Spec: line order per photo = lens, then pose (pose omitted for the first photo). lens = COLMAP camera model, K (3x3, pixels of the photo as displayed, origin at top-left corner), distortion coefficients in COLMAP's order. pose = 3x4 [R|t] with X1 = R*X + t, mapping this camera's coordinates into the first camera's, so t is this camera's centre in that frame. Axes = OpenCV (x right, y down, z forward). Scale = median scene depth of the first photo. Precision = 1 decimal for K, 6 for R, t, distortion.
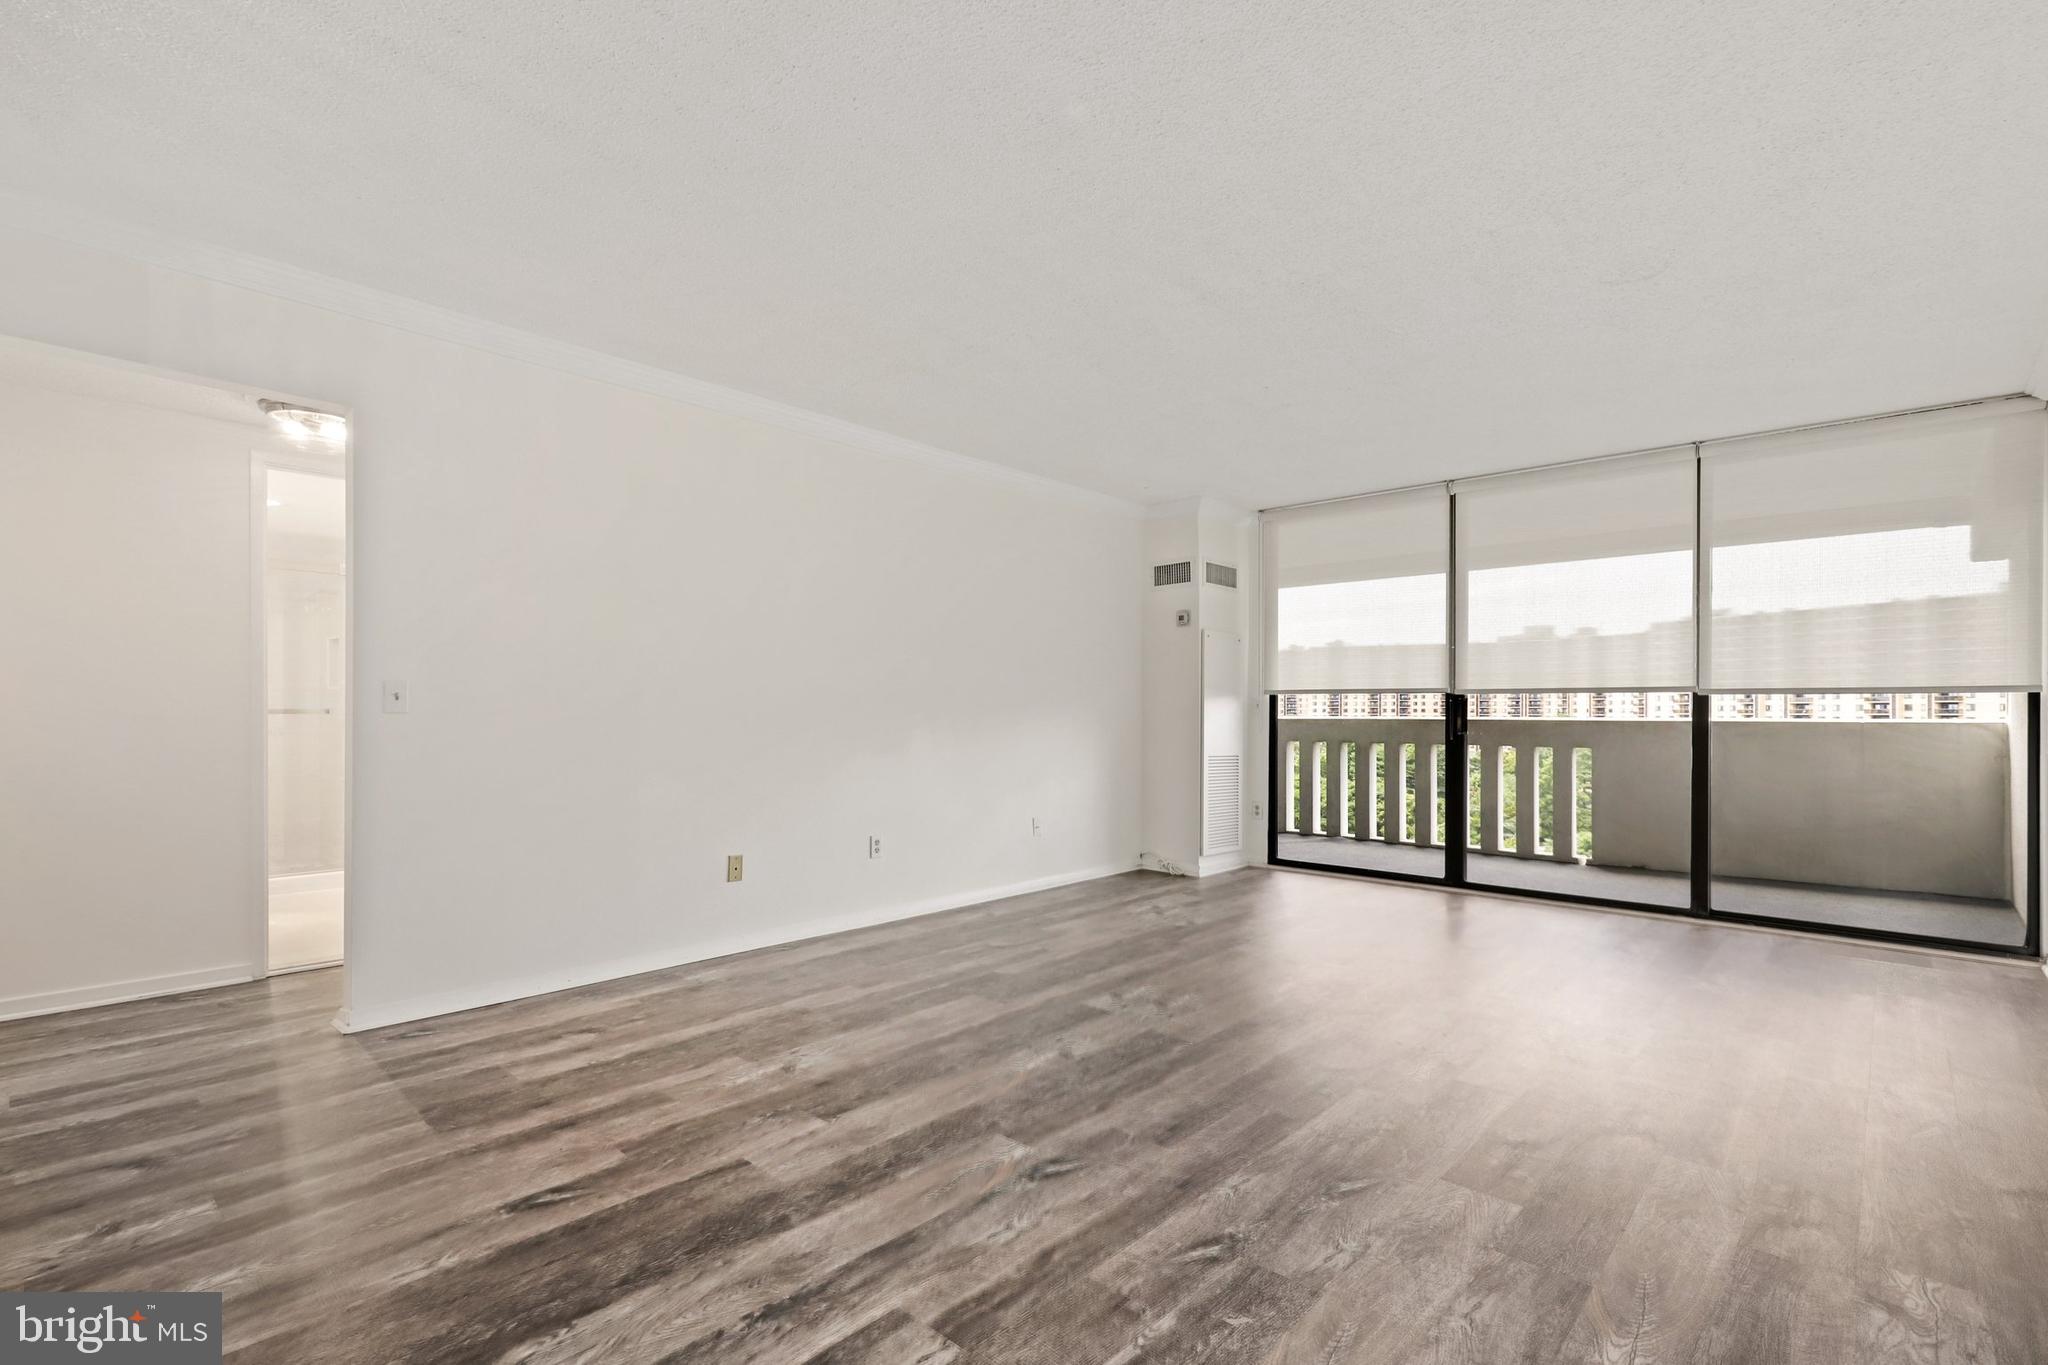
lens RADIAL K [[939.8, 0, 1021.6], [0, 939.8, 713.0], [0, 0, 1]] dist [0.001820, -0.000064]
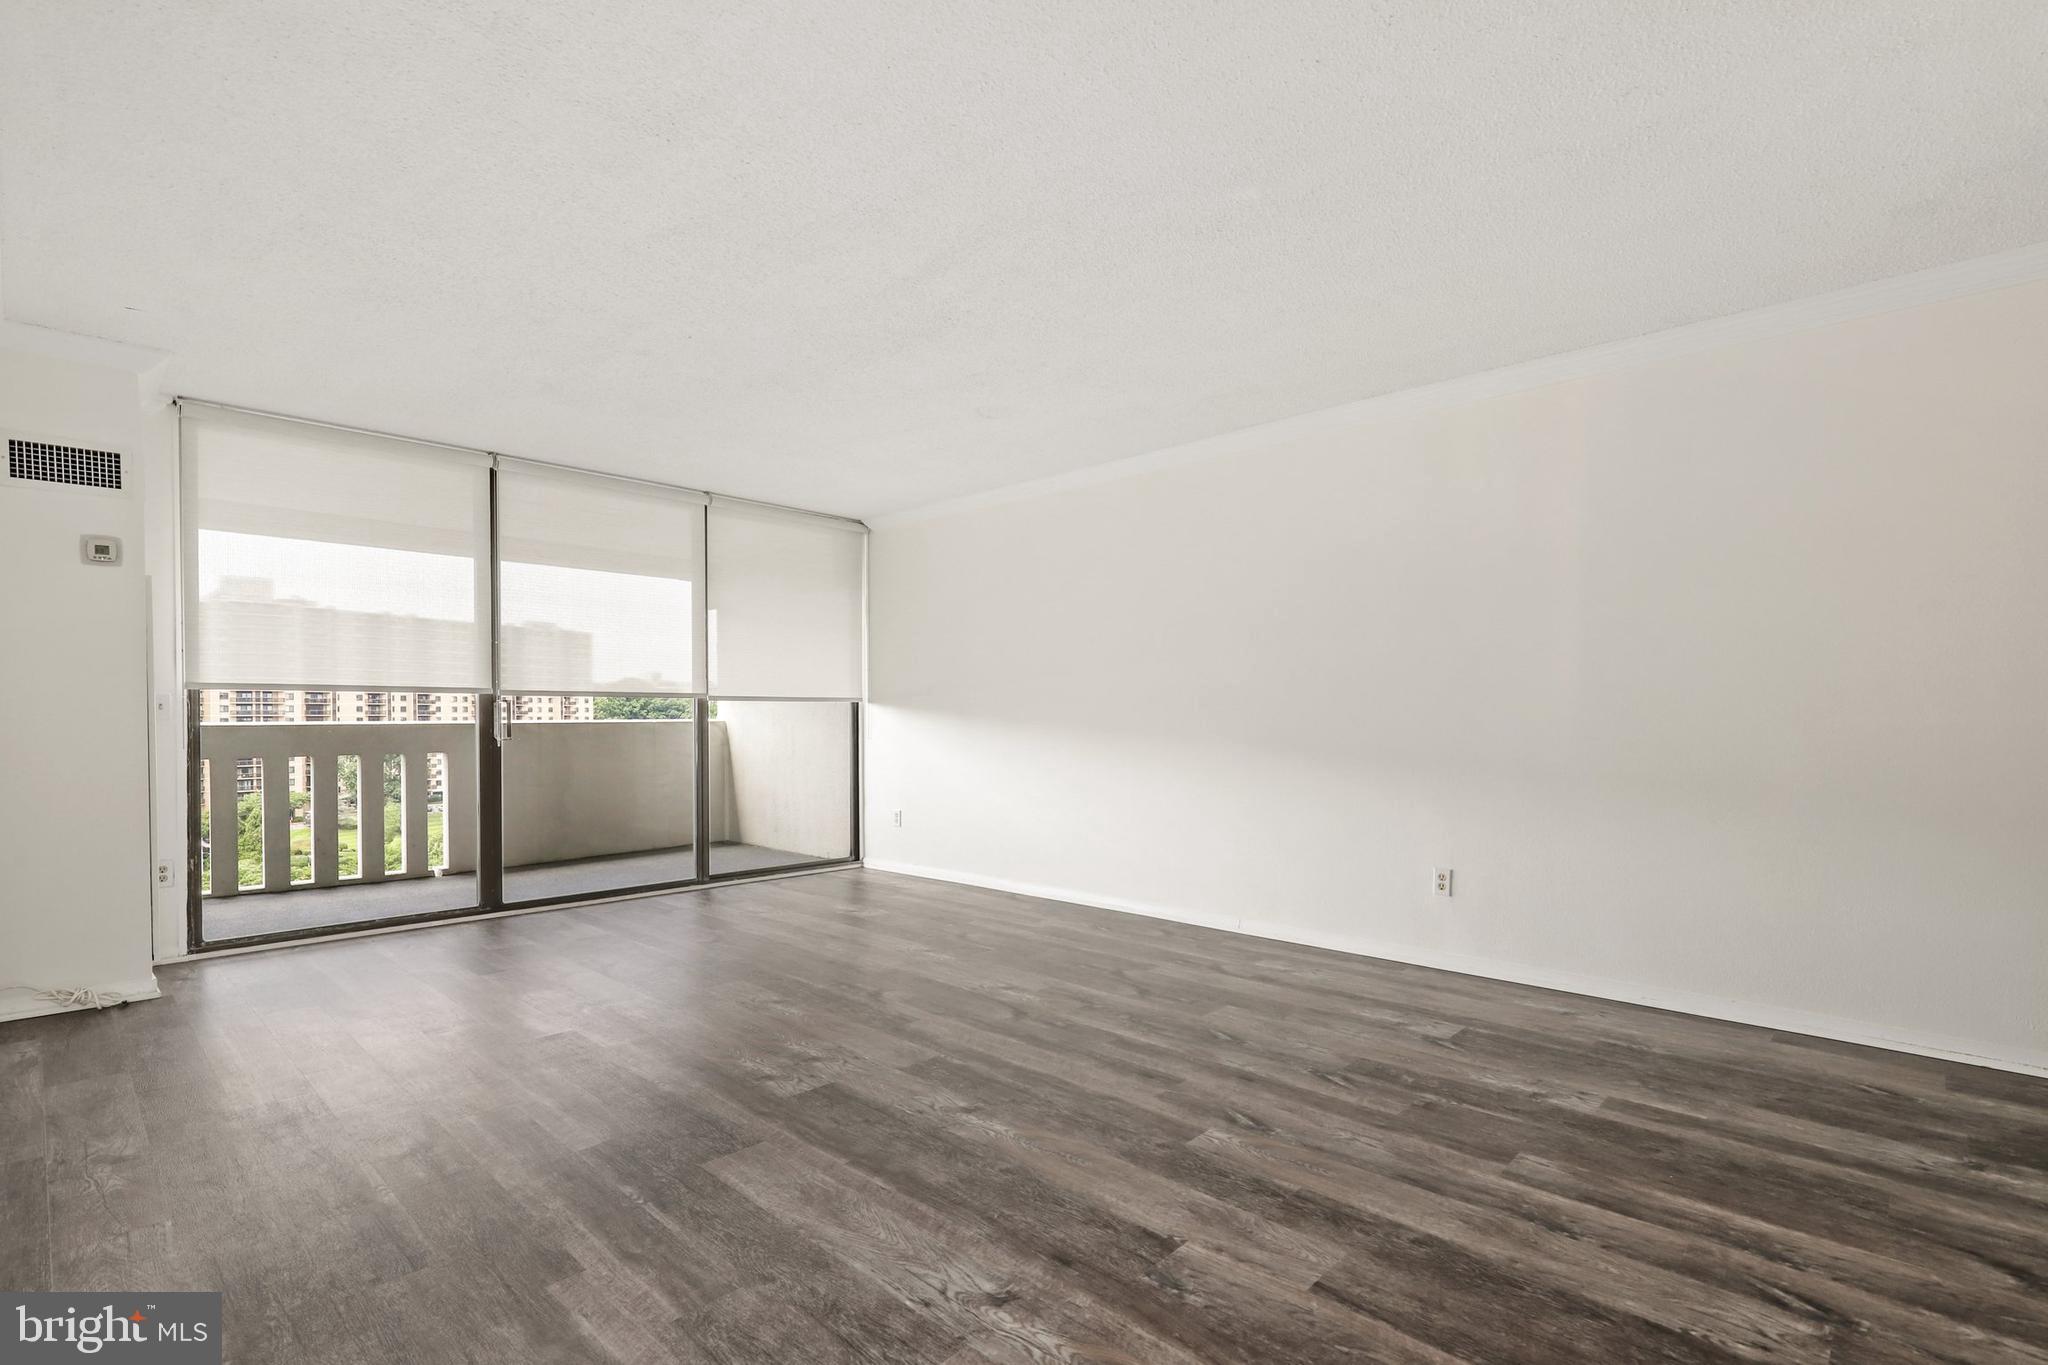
lens RADIAL K [[958.5, 0, 1014.5], [0, 958.5, 723.0], [0, 0, 1]] dist [0.015710, -0.009252]
pose [[0.018407, -0.011435, 0.999765, -0.712223], [0.001807, 0.999933, 0.011403, -0.004977], [-0.999829, 0.001597, 0.018427, 0.797045]]
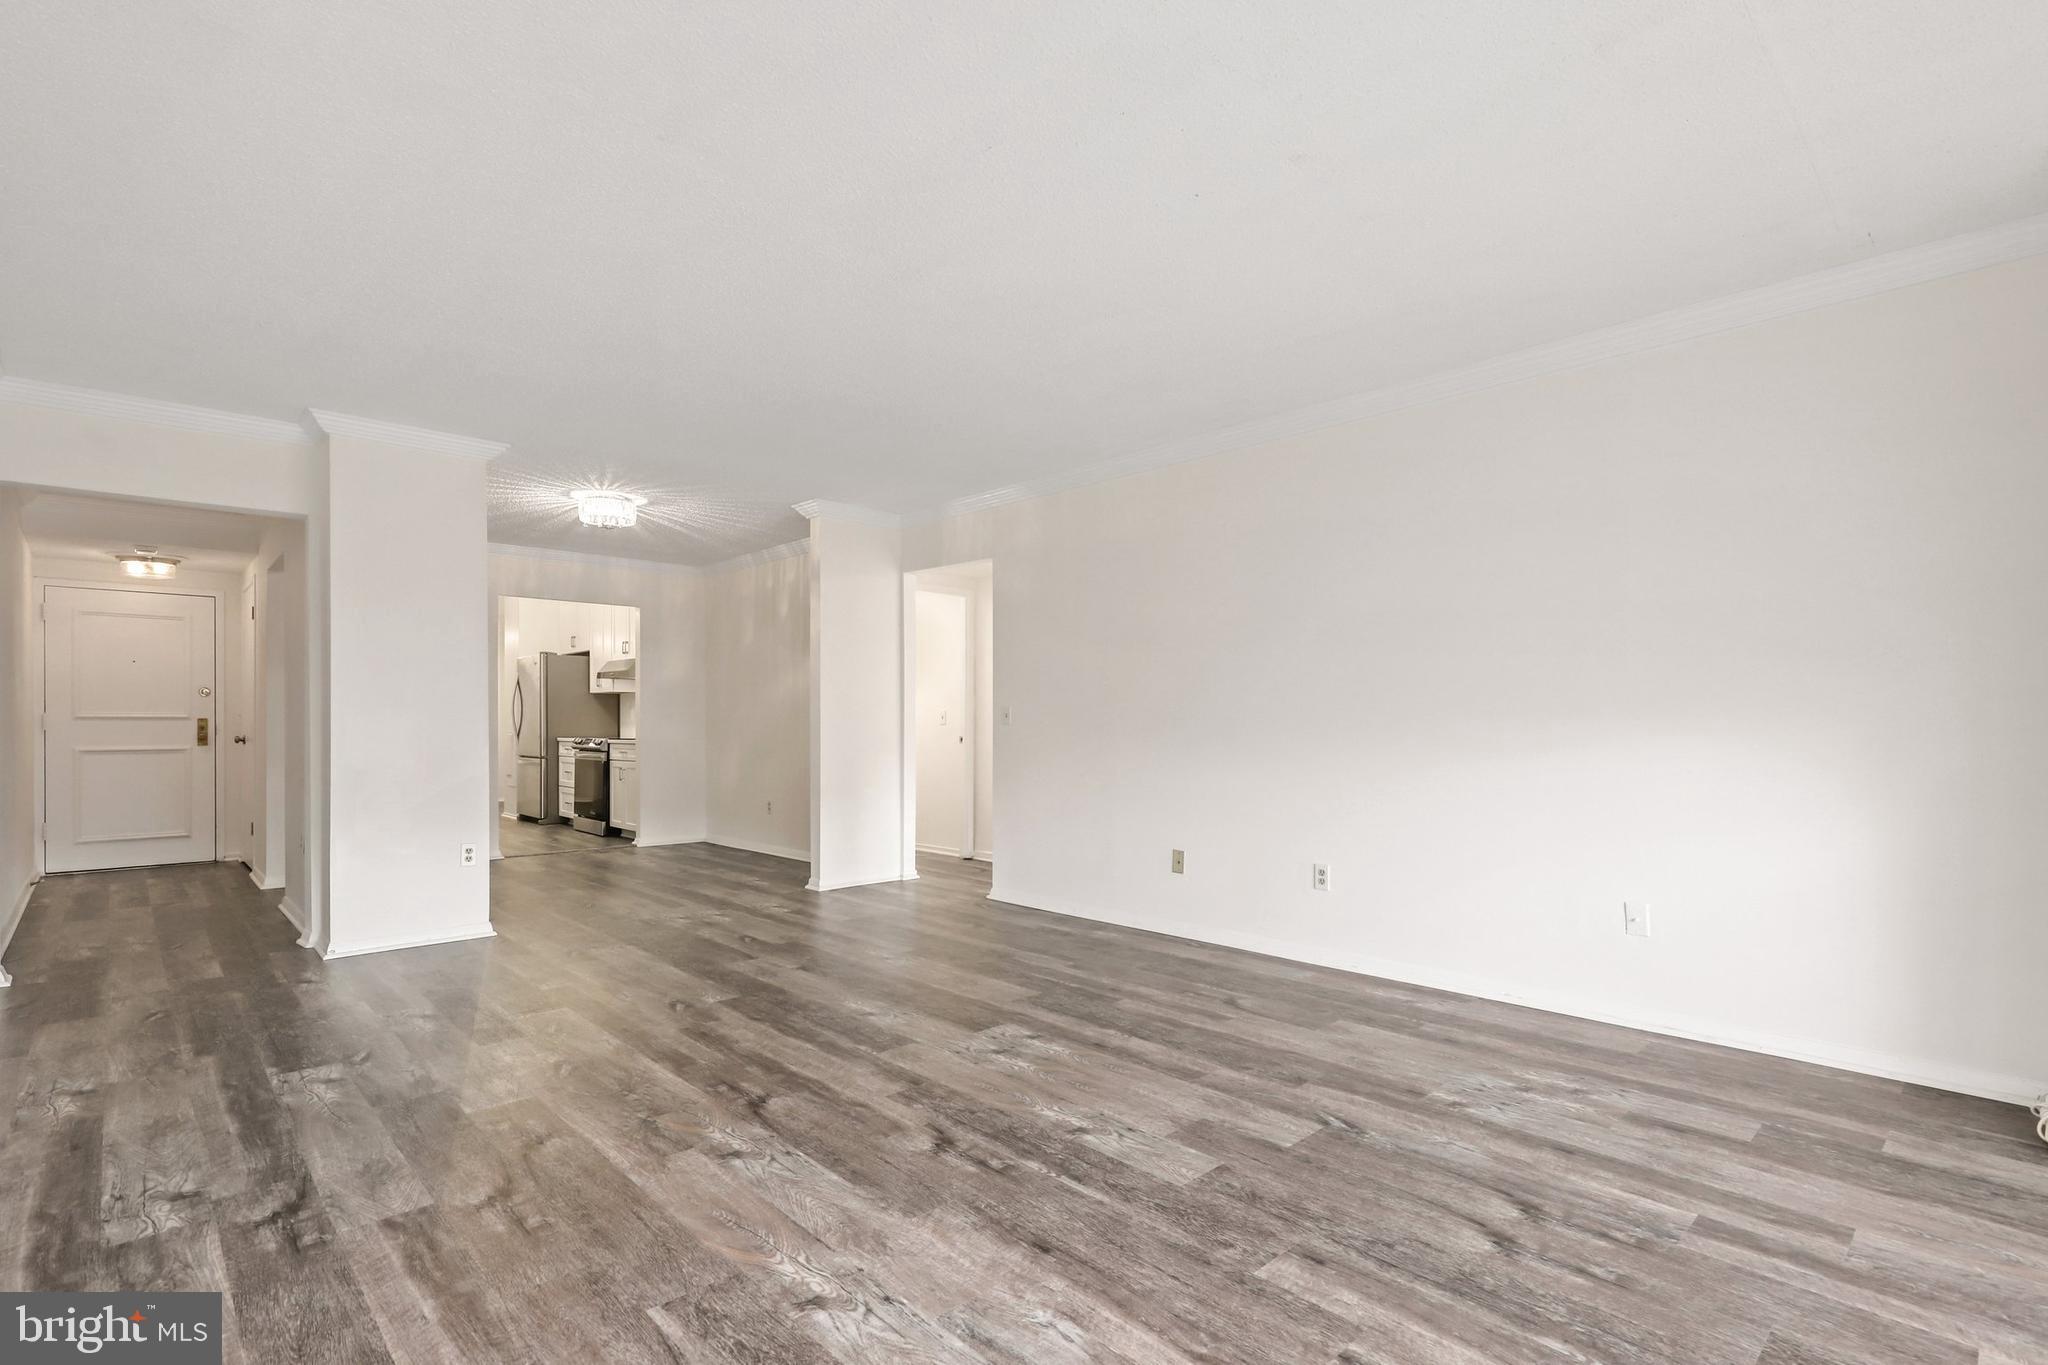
lens RADIAL K [[948.4, 0, 1030.7], [0, 948.4, 688.3], [0, 0, 1]] dist [0.001244, 0.000475]
pose [[-0.053280, -0.041918, -0.997699, 1.050368], [-0.002212, 0.999121, -0.041860, 0.003922], [0.998577, -0.000023, -0.053326, 1.072520]]
